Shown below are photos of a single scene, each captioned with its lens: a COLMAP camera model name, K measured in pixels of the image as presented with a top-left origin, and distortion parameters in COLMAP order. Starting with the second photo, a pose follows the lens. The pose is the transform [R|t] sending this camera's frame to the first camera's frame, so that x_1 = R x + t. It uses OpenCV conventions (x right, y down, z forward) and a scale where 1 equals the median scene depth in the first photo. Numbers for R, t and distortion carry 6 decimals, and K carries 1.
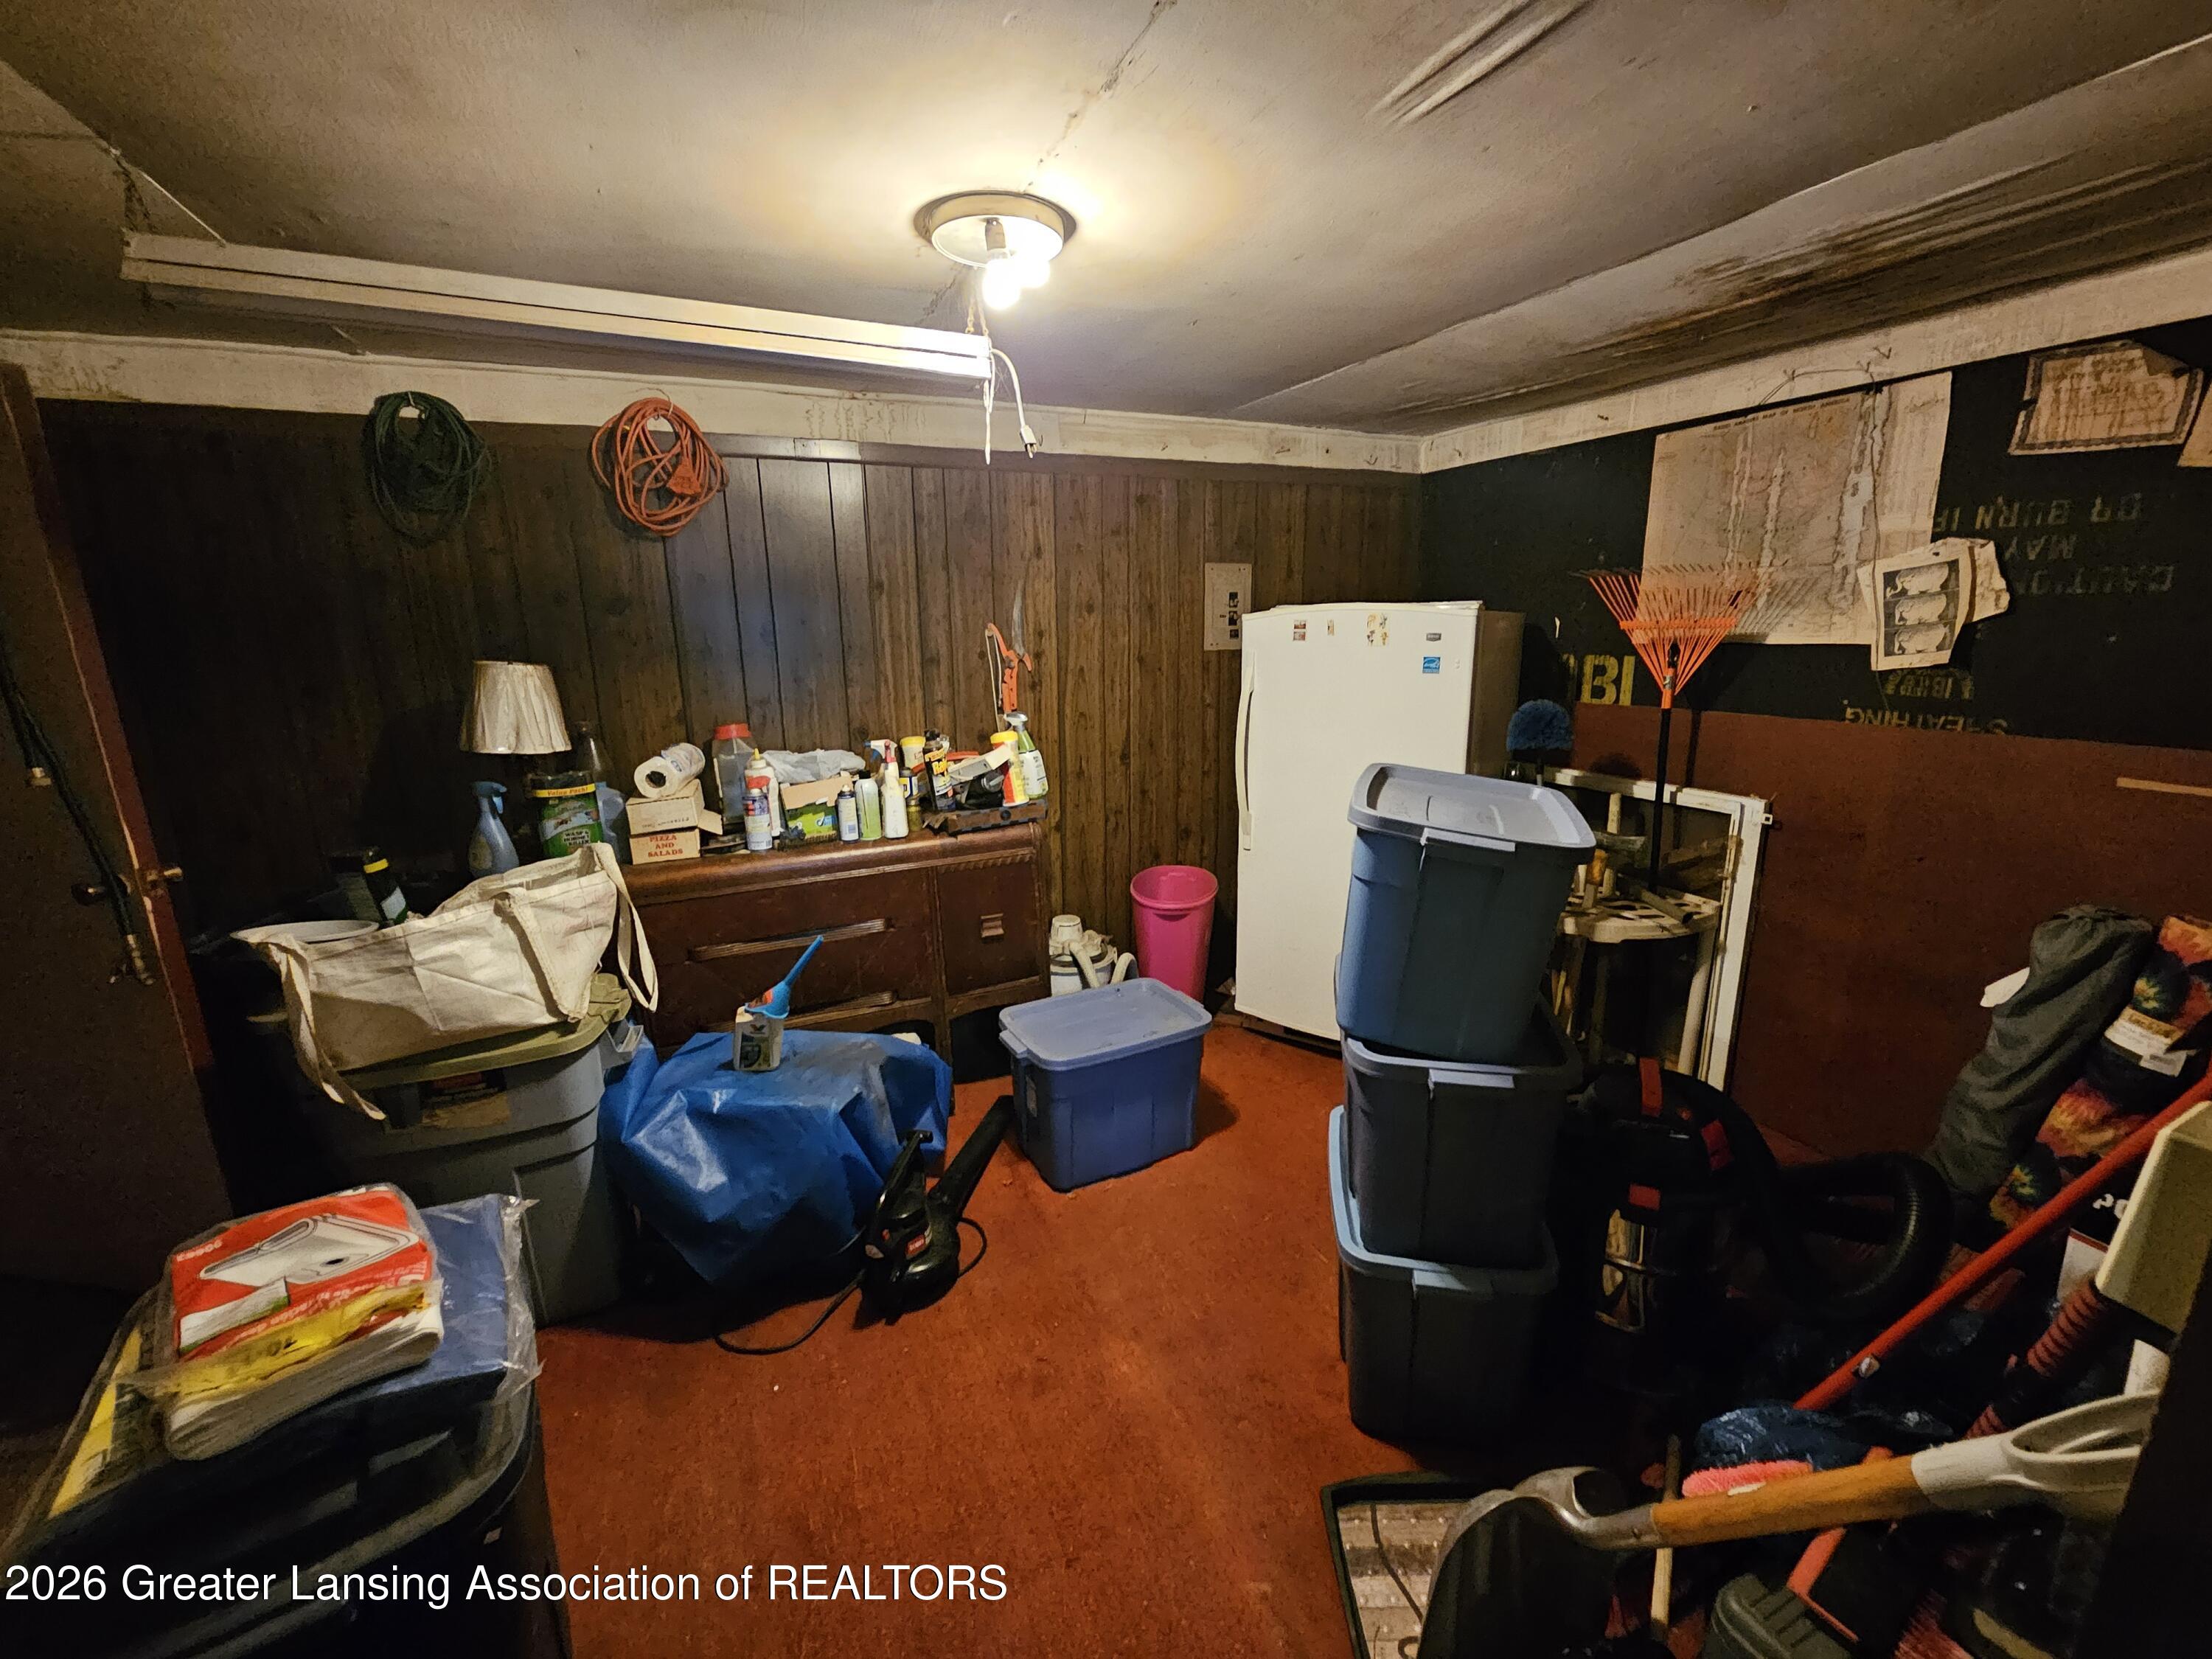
lens RADIAL K [[908.9, 0, 1113.4], [0, 908.9, 830.6], [0, 0, 1]] dist [-0.001990, 0.000124]
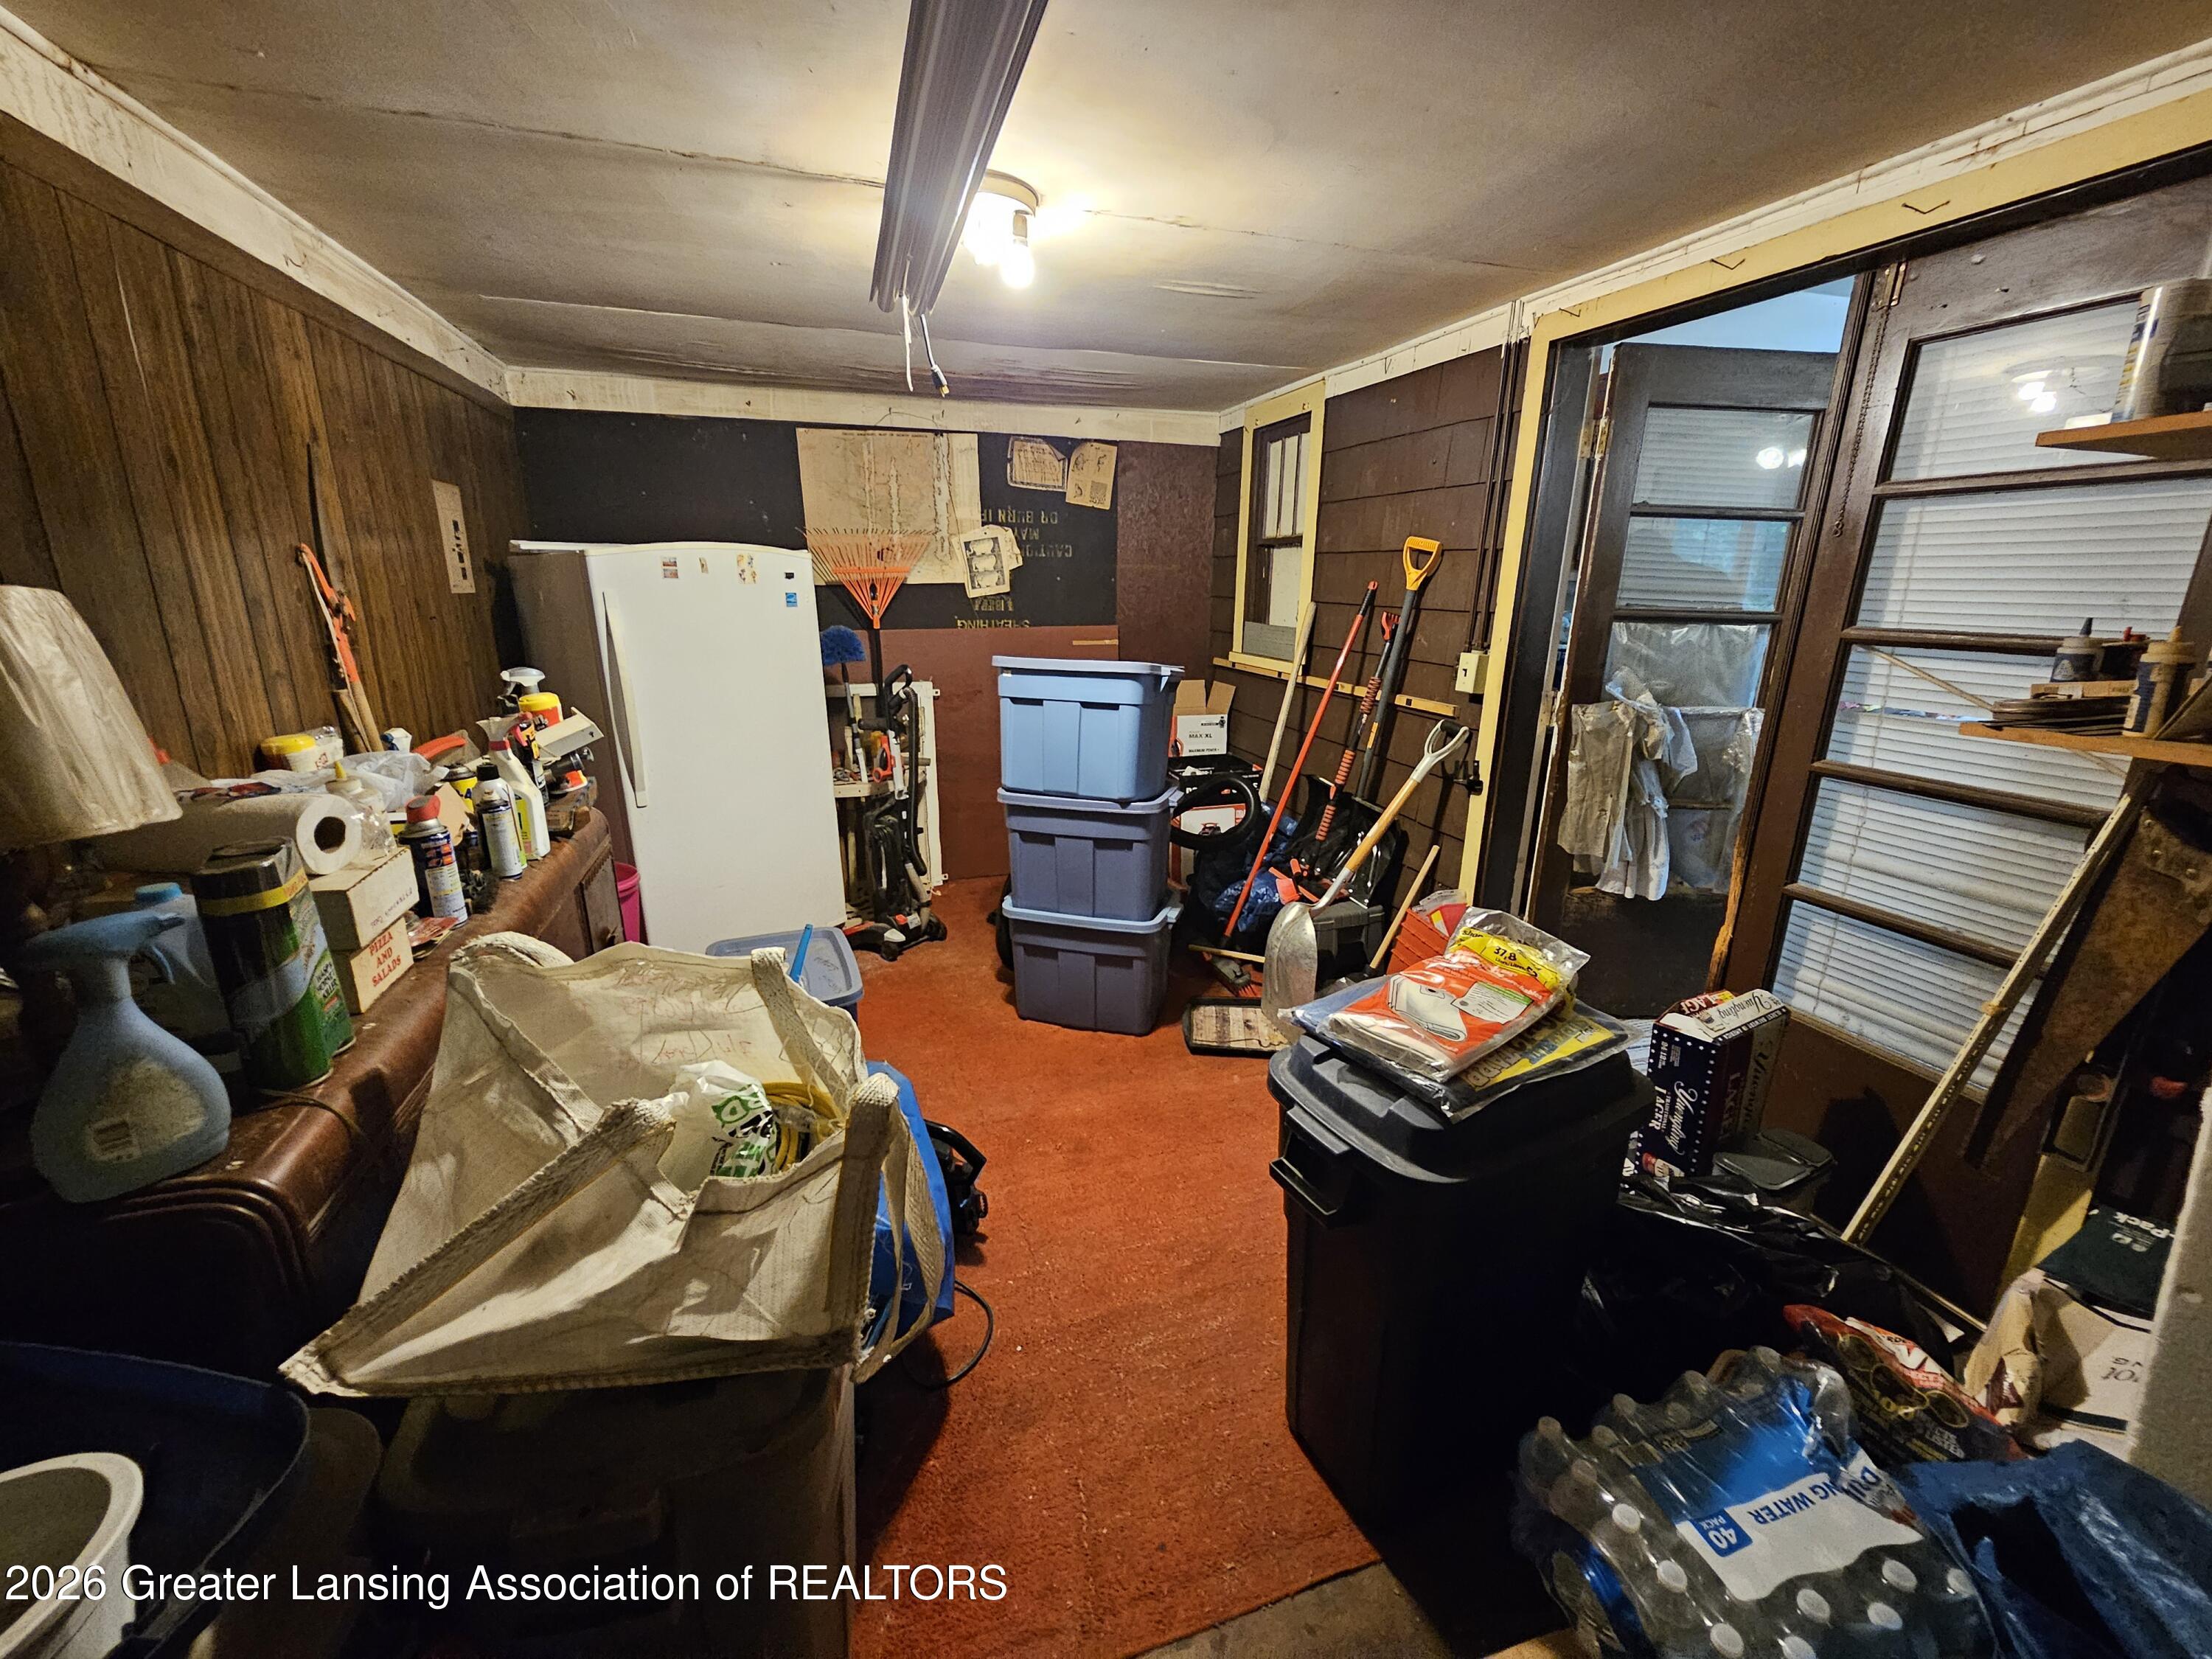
lens RADIAL K [[908.9, 0, 1117.2], [0, 908.9, 830.1], [0, 0, 1]] dist [-0.001990, 0.000124]
pose [[0.110447, -0.250652, 0.961756, -0.960211], [0.221065, 0.949631, 0.222105, -0.075591], [-0.968985, 0.188080, 0.160294, 0.523203]]
